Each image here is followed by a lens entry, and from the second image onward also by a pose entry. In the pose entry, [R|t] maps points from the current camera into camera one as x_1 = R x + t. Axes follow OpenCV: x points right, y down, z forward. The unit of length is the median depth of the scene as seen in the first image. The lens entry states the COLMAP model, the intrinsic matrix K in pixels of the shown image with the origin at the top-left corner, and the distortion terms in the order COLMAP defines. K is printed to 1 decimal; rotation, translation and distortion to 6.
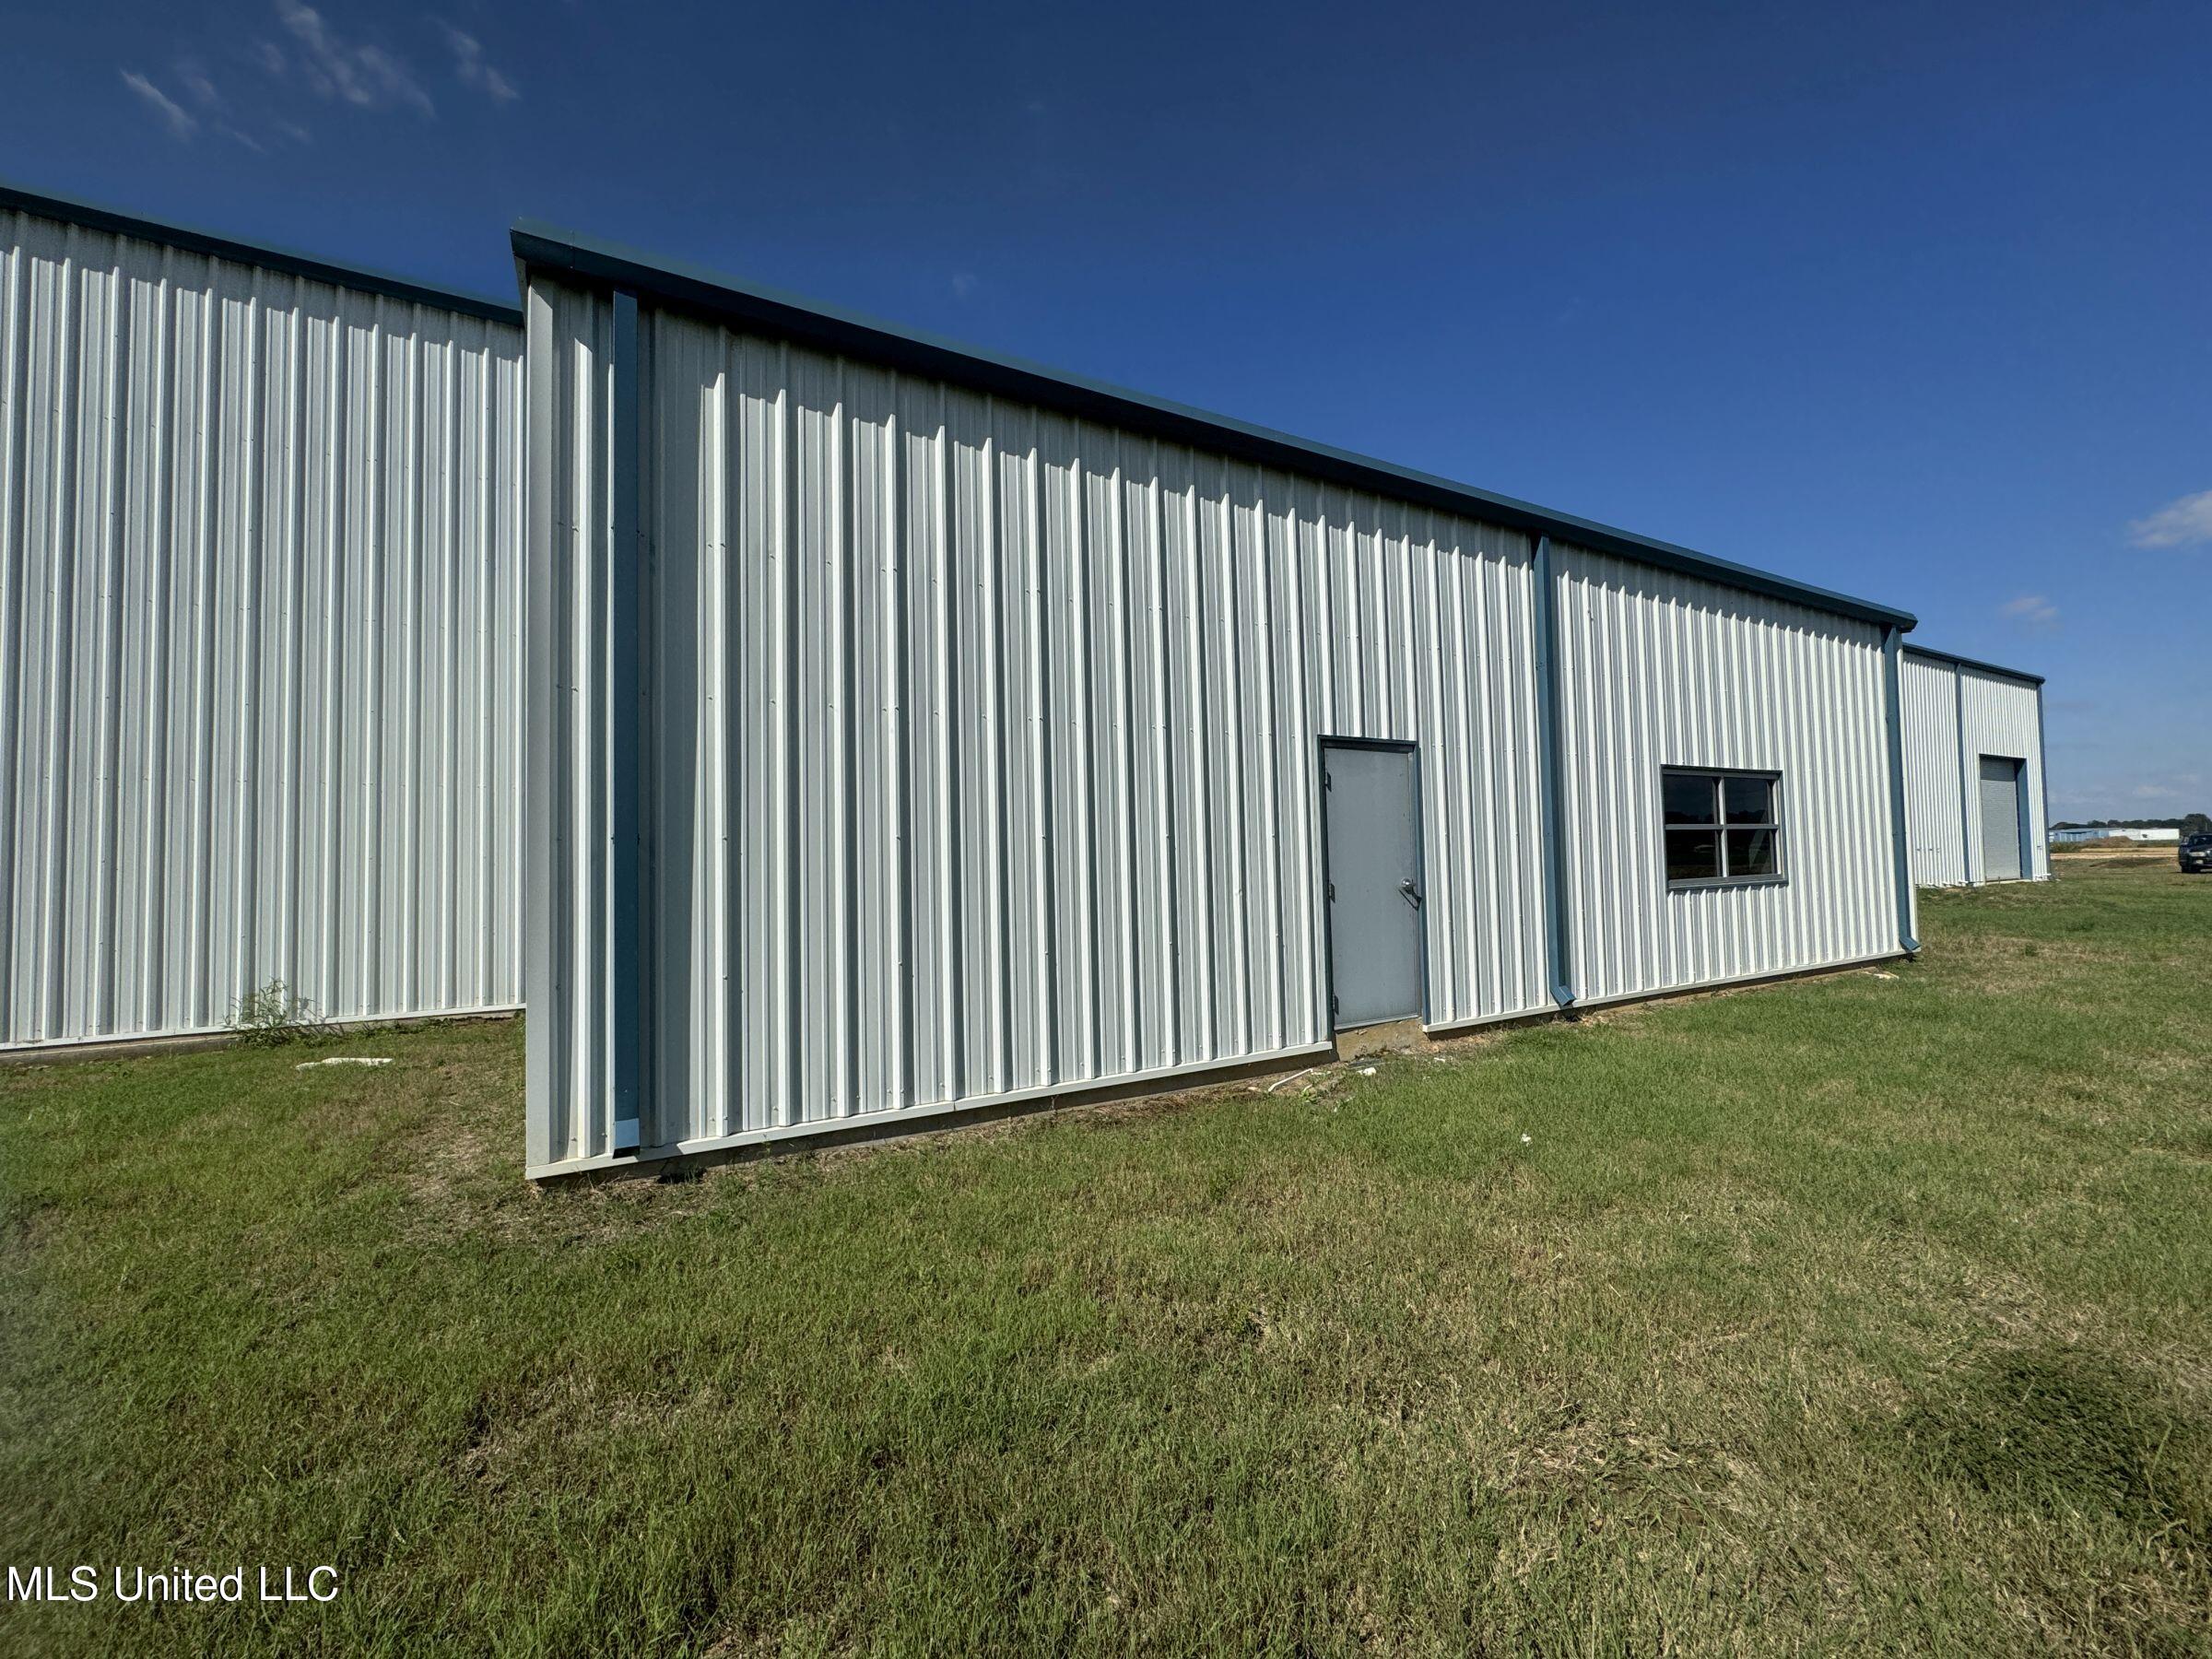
lens RADIAL K [[887.0, 0, 1106.1], [0, 887.0, 831.4], [0, 0, 1]] dist [-0.001227, 0.000279]
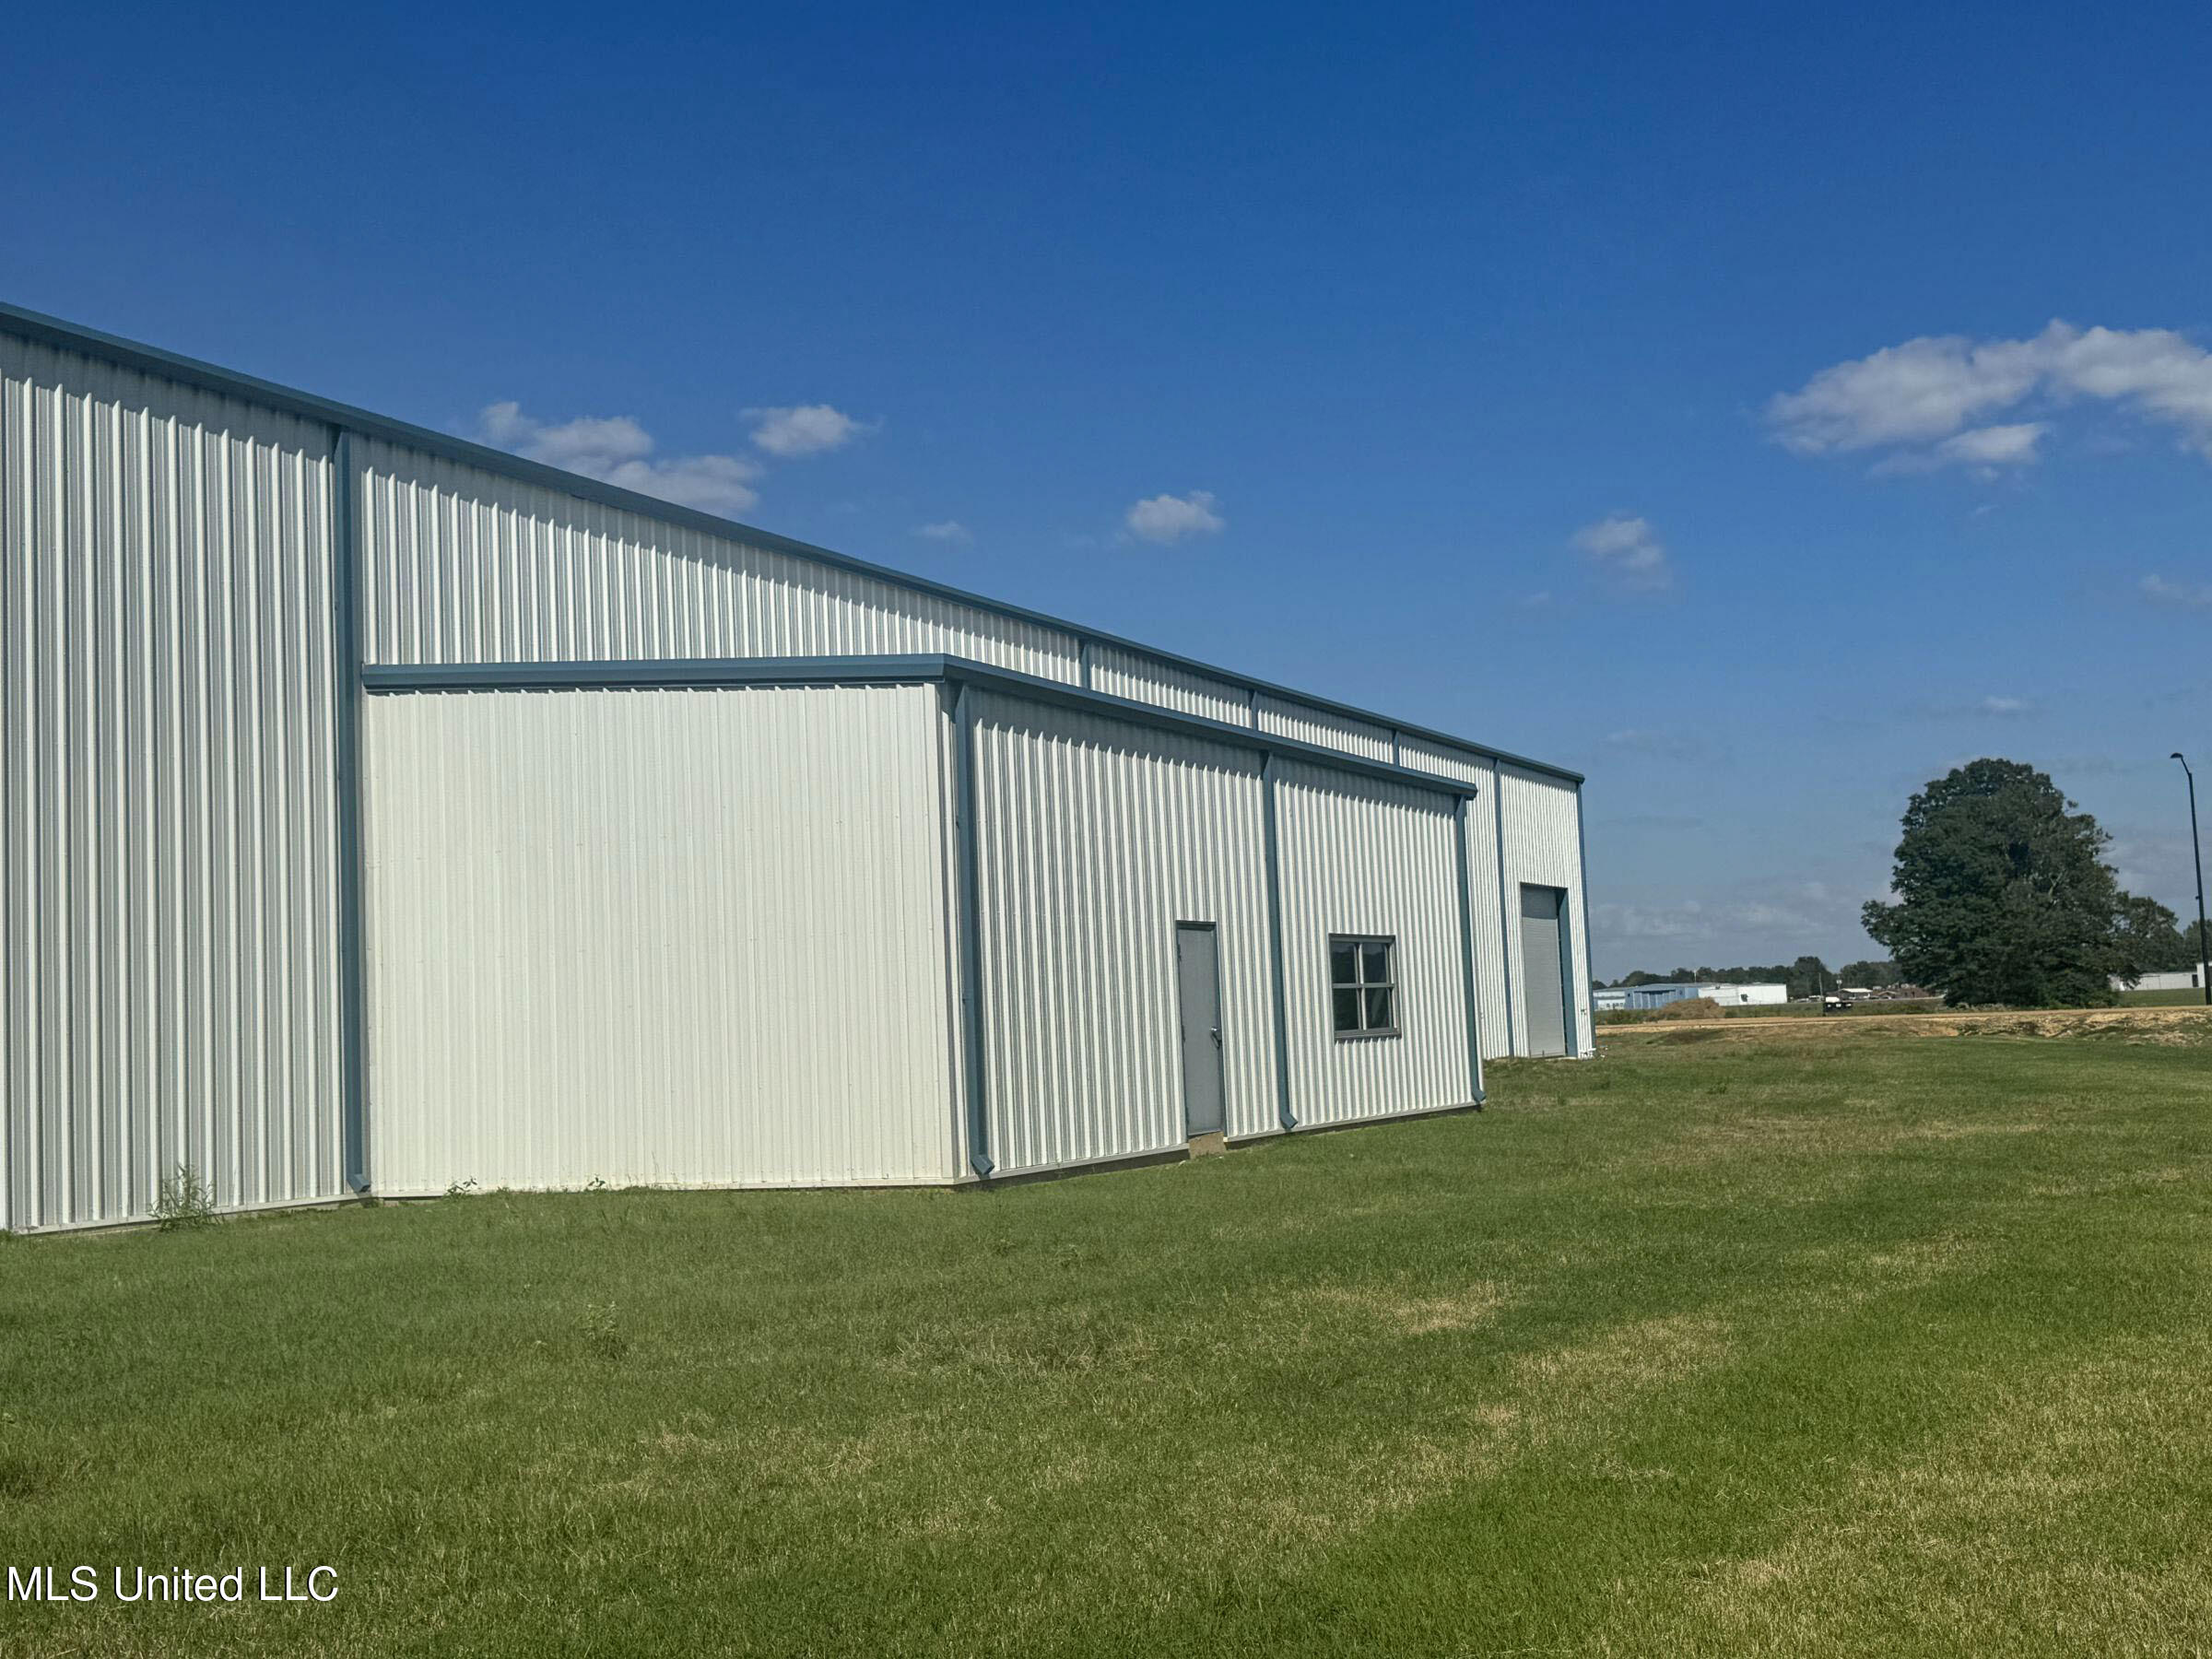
lens RADIAL K [[2443.6, 0, 1104.9], [0, 2443.6, 823.4], [0, 0, 1]] dist [0.116847, 0.000000]
pose [[0.819235, 0.033984, 0.572450, -1.423859], [0.006728, 0.997604, -0.068851, 0.001155], [-0.573419, 0.060257, 0.817044, -1.437917]]
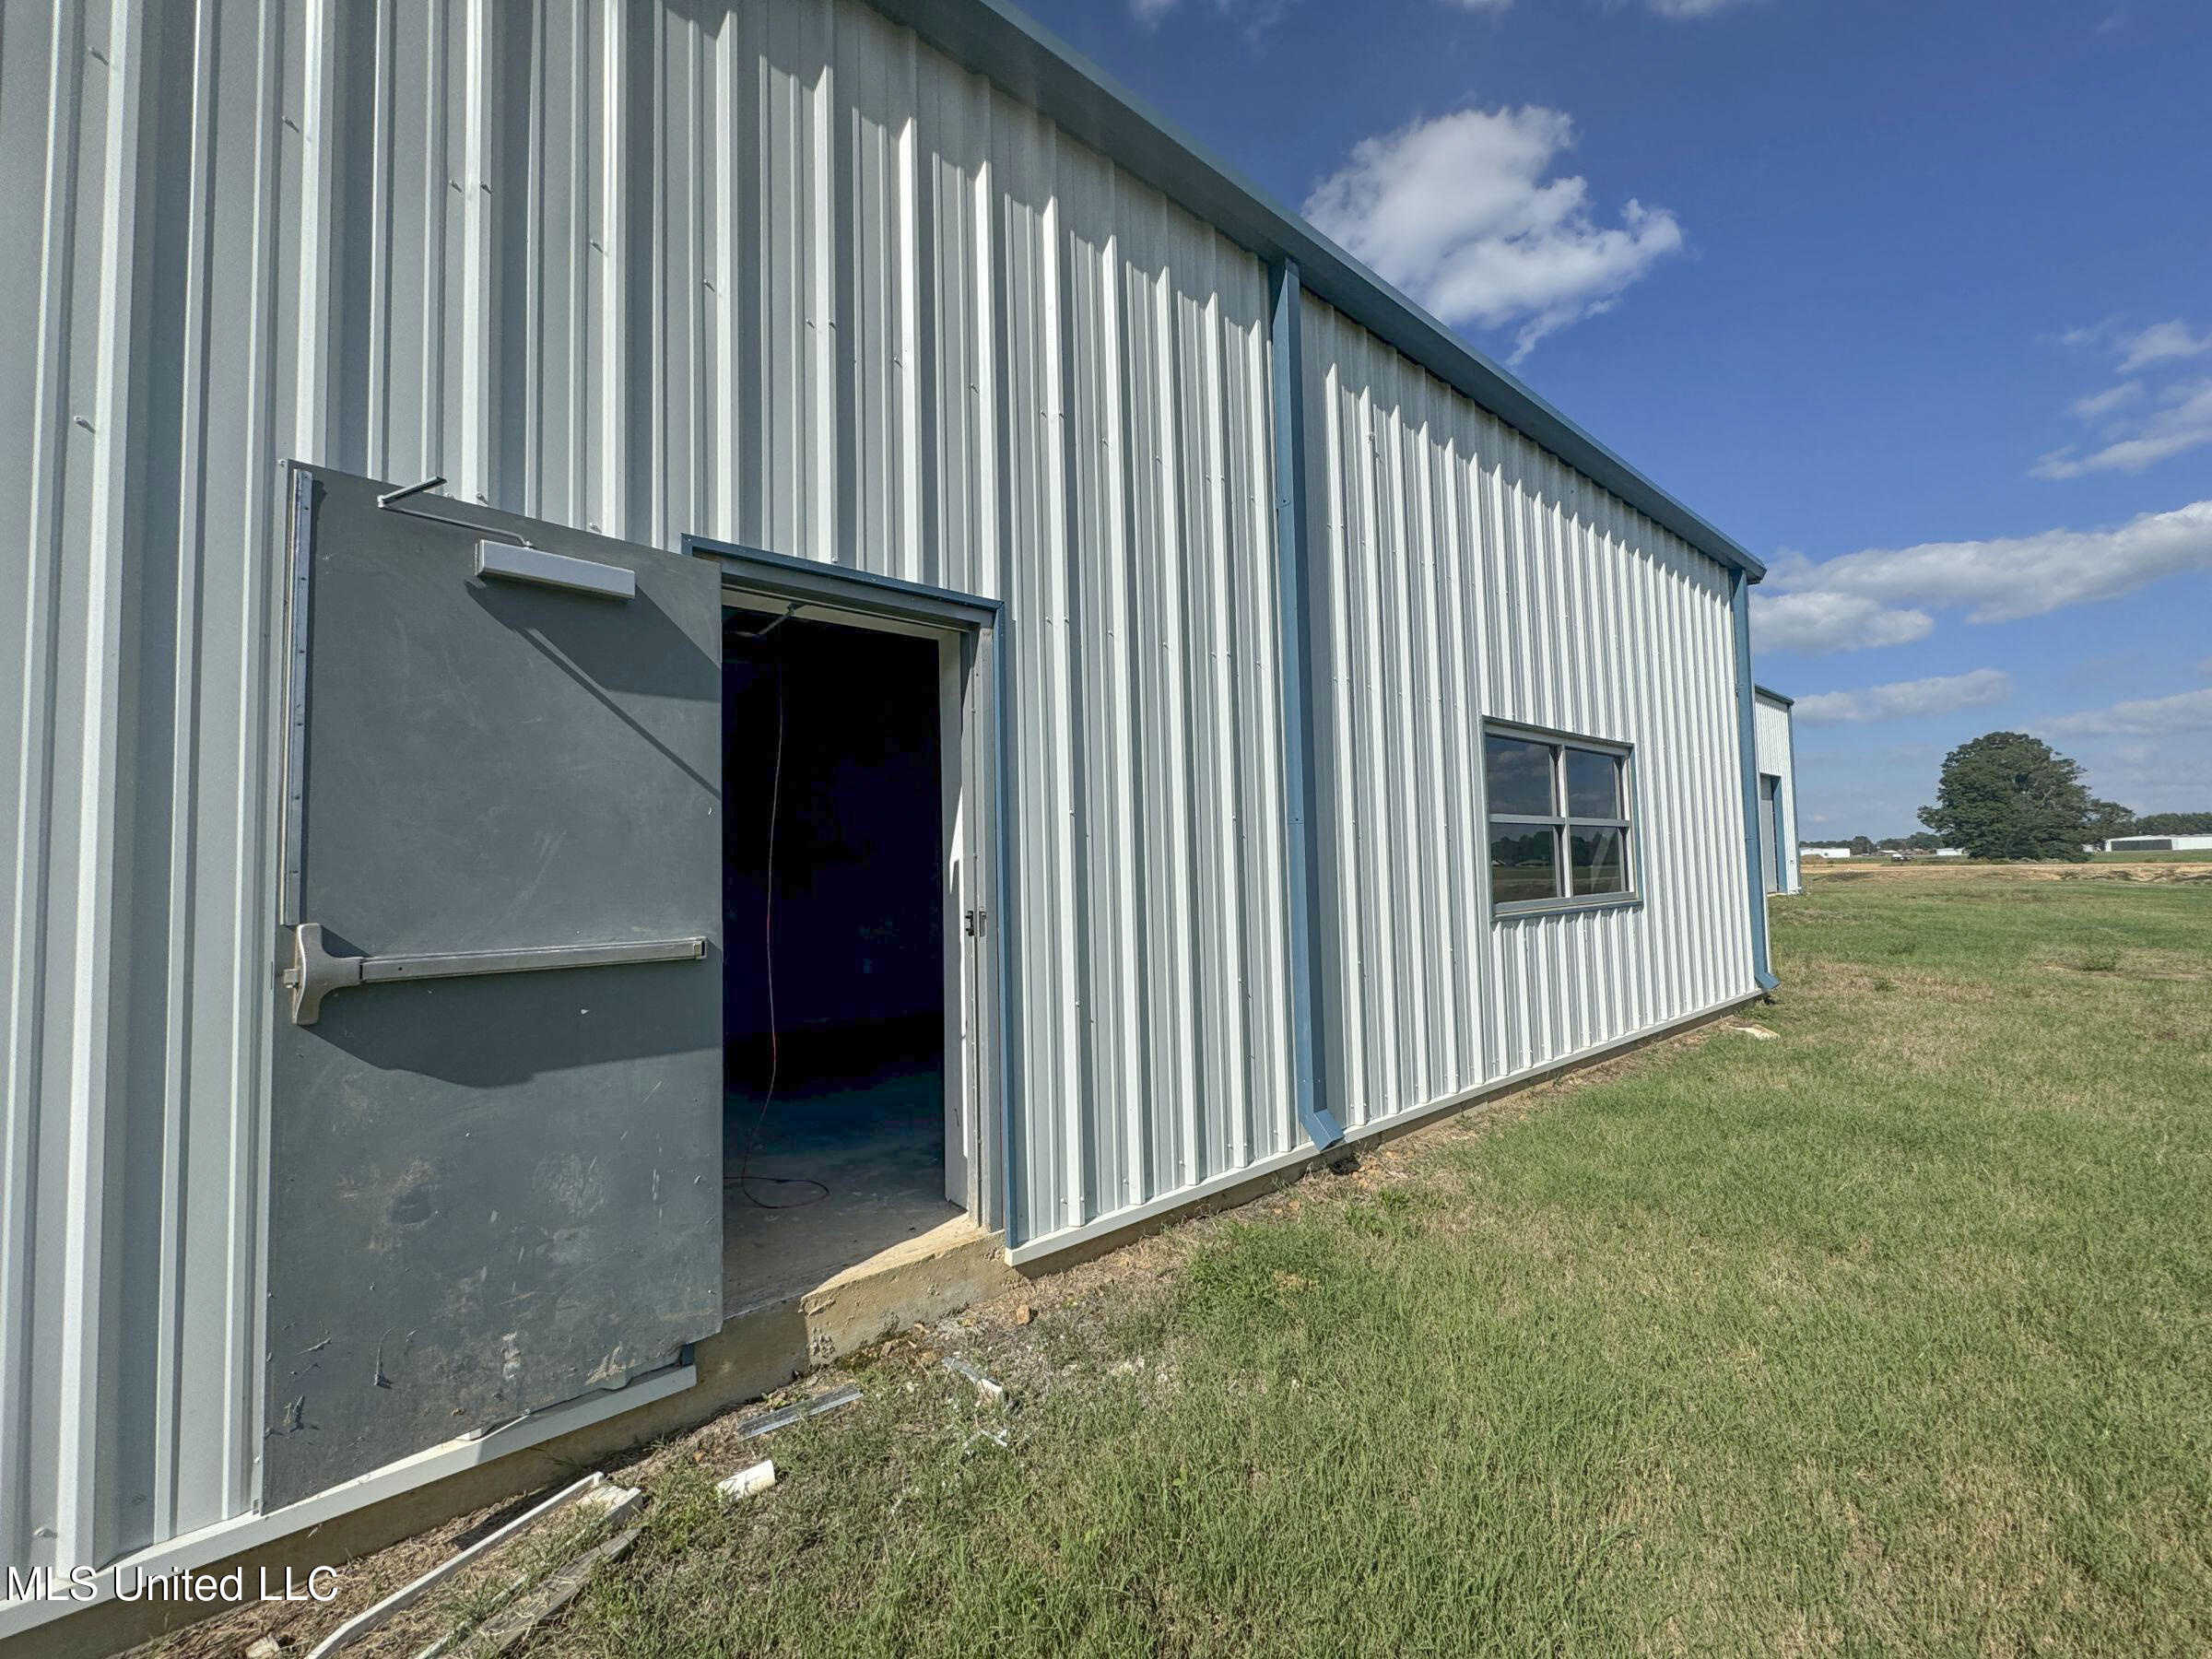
lens RADIAL K [[887.0, 0, 1099.7], [0, 887.0, 829.0], [0, 0, 1]] dist [-0.001227, 0.000279]
pose [[0.983985, 0.007636, 0.178088, 0.241792], [-0.003895, 0.999764, -0.021350, 0.016095], [-0.178209, 0.020314, 0.983783, 0.418257]]
